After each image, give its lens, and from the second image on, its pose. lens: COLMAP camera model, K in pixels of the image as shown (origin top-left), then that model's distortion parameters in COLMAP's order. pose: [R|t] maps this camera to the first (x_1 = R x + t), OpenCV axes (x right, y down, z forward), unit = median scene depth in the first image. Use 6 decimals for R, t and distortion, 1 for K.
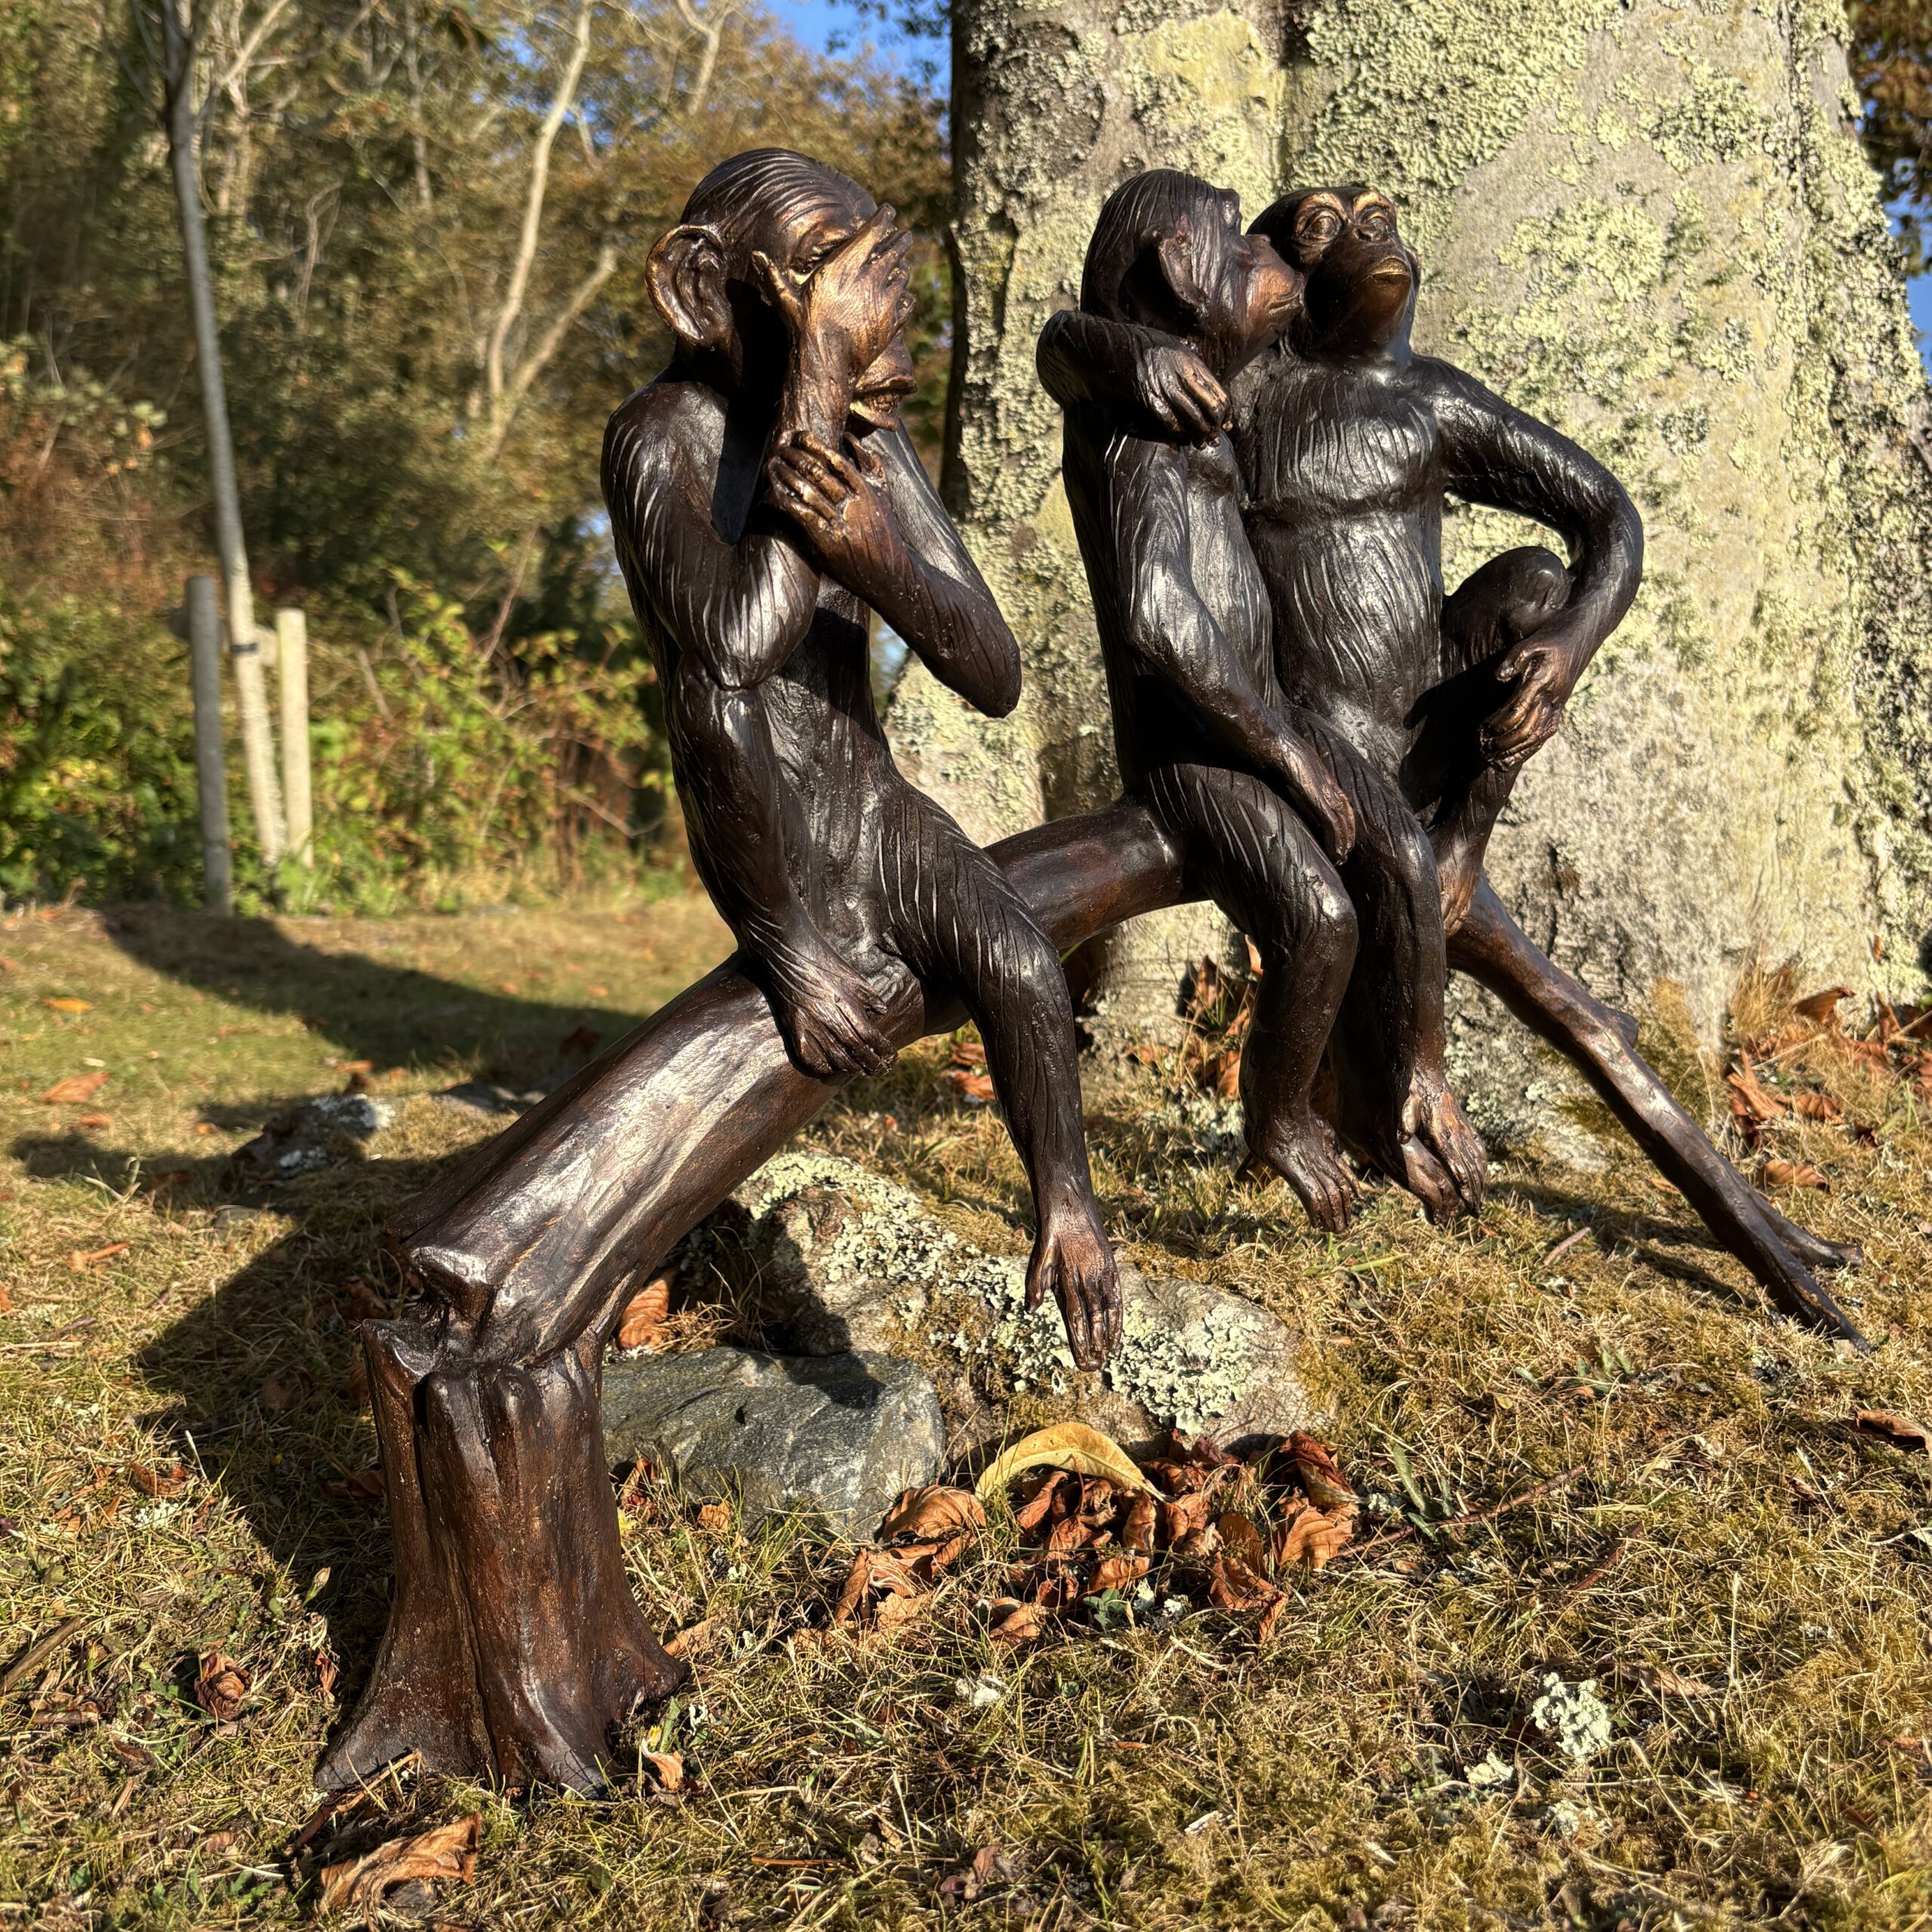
lens RADIAL K [[1955.4, 0, 968.0], [0, 1955.4, 990.9], [0, 0, 1]] dist [-0.013714, 0.044605]
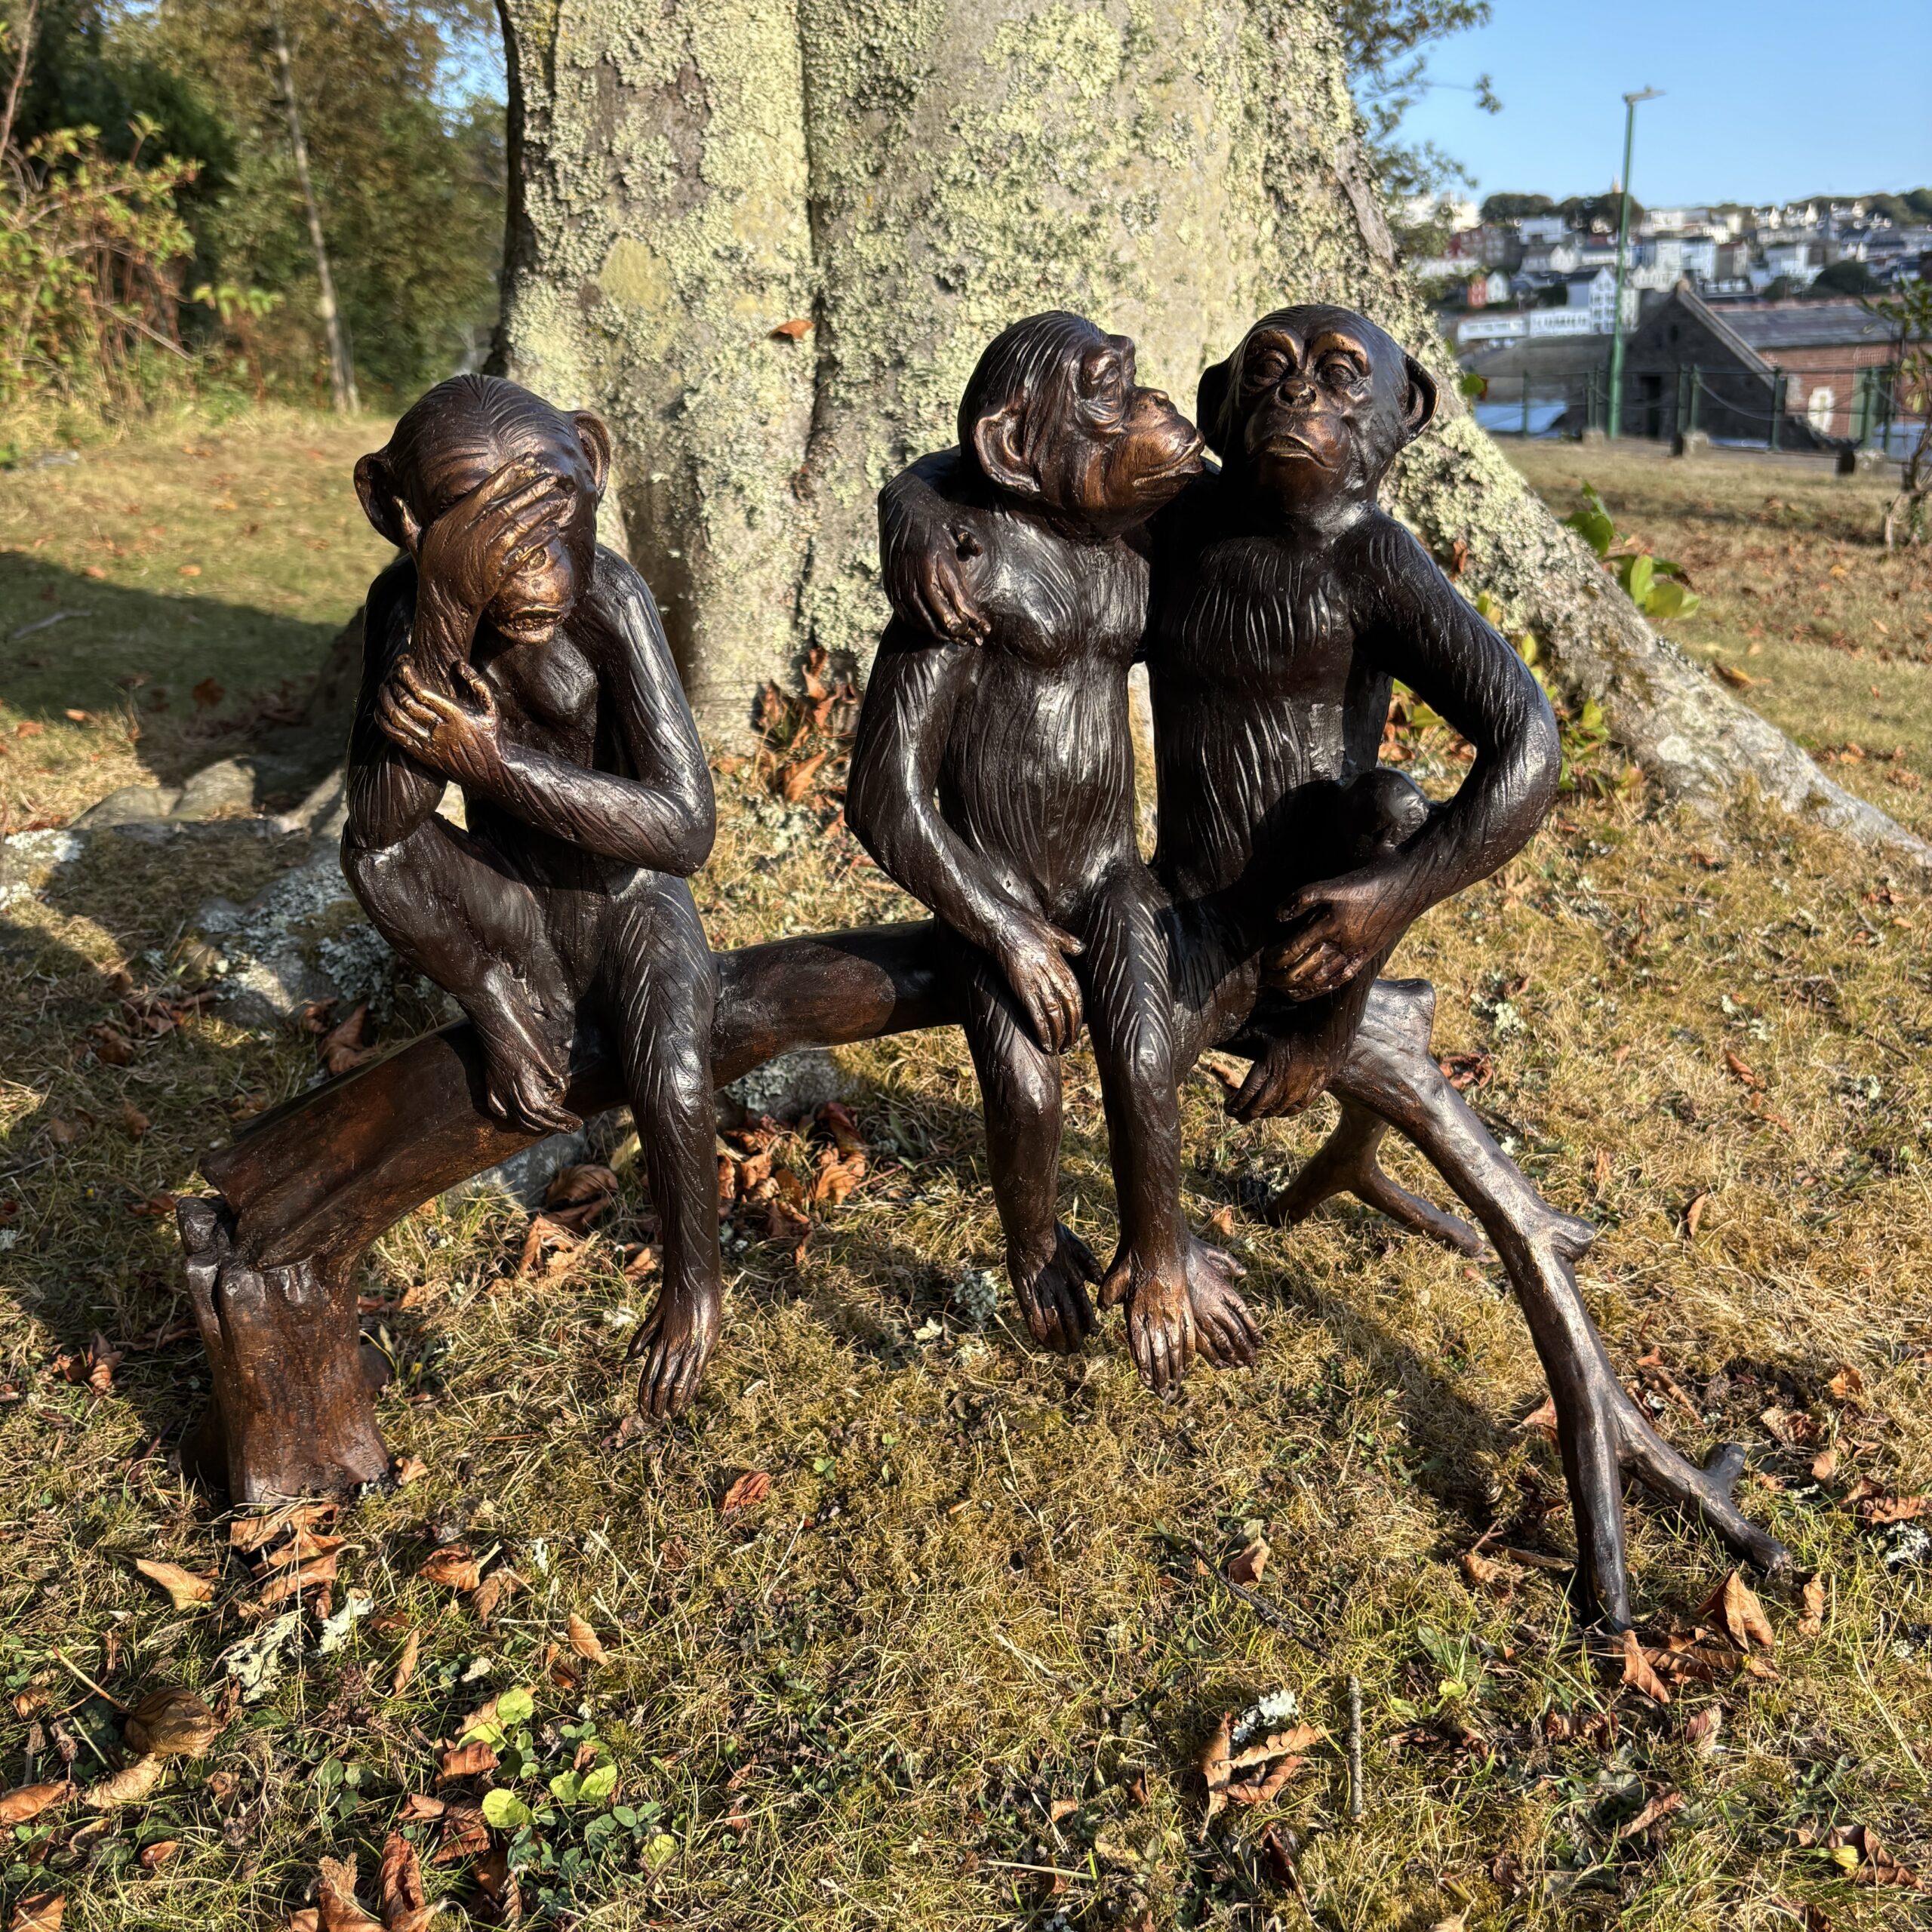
lens RADIAL K [[1948.7, 0, 978.7], [0, 1948.7, 961.9], [0, 0, 1]] dist [0.008485, -0.005516]
pose [[0.979654, -0.080664, 0.183768, 0.011574], [0.033140, 0.968120, 0.248283, -0.143421], [-0.197937, -0.237141, 0.951097, -0.234203]]
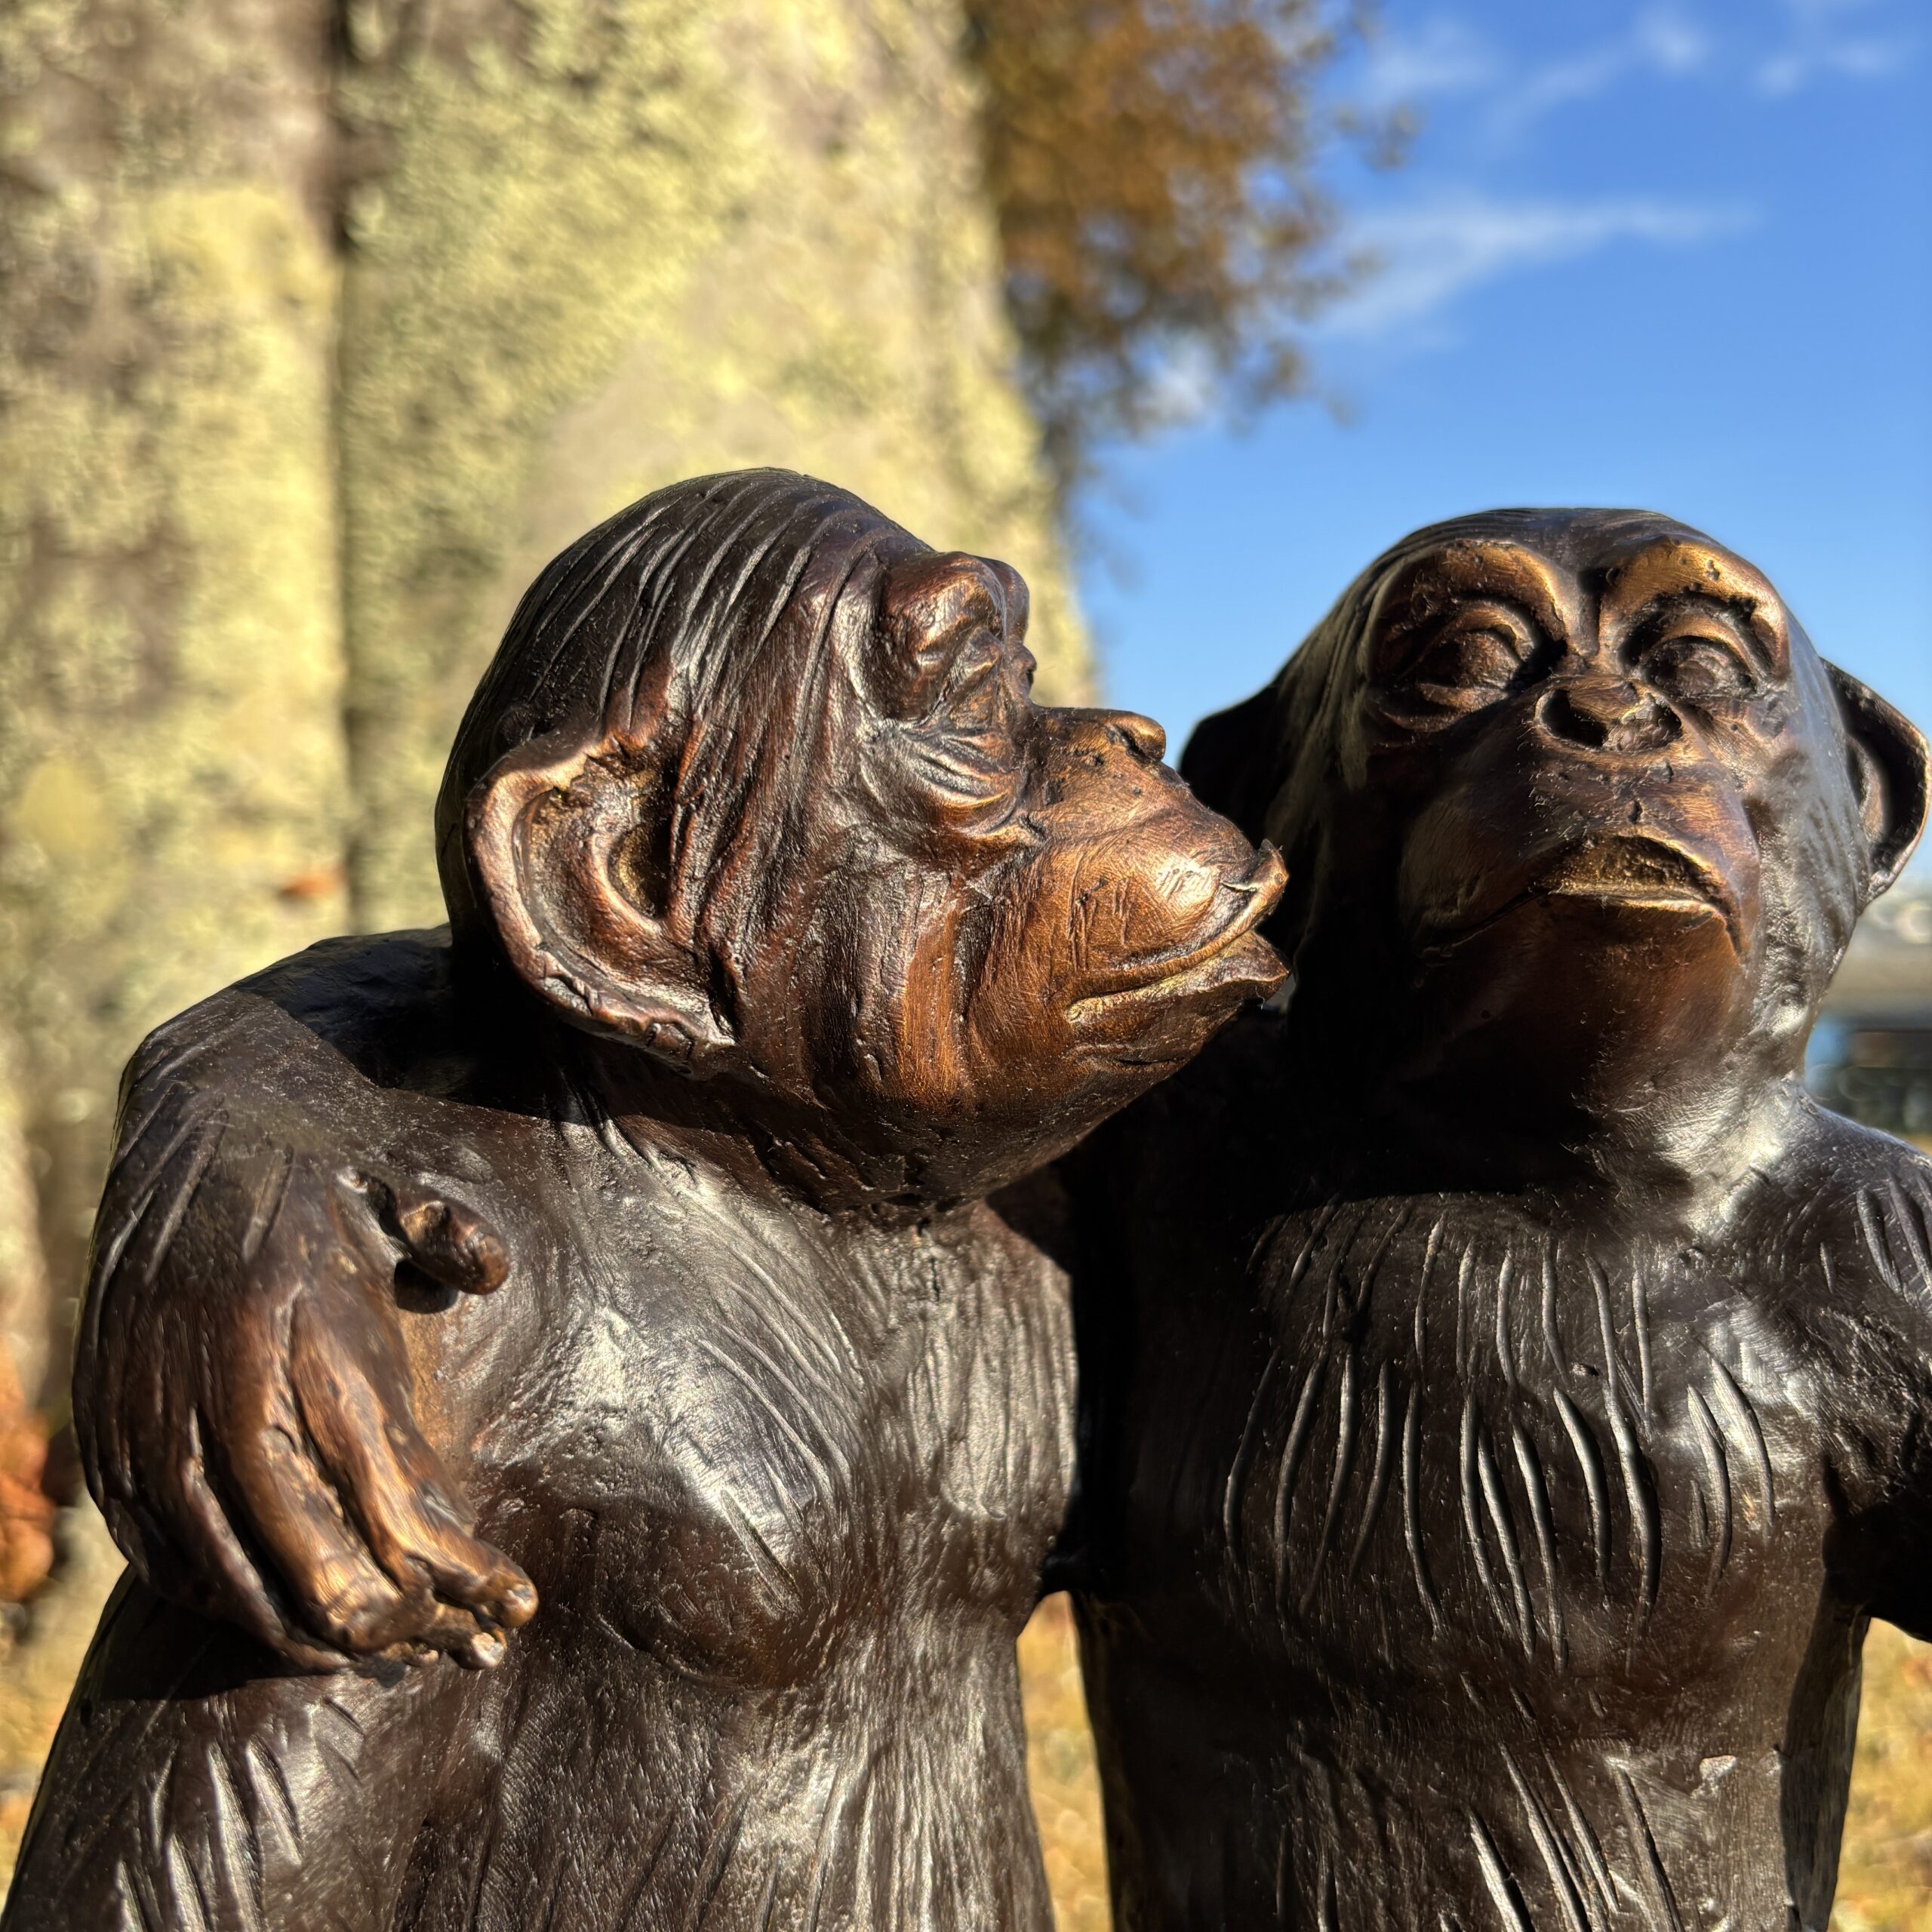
lens RADIAL K [[1989.5, 0, 970.8], [0, 1989.5, 1002.2], [0, 0, 1]] dist [0.126010, -0.369720]
pose [[0.929413, -0.027495, 0.368016, 0.101996], [0.046093, 0.998061, -0.041840, -0.130857], [-0.366152, 0.055850, 0.928878, 0.172578]]
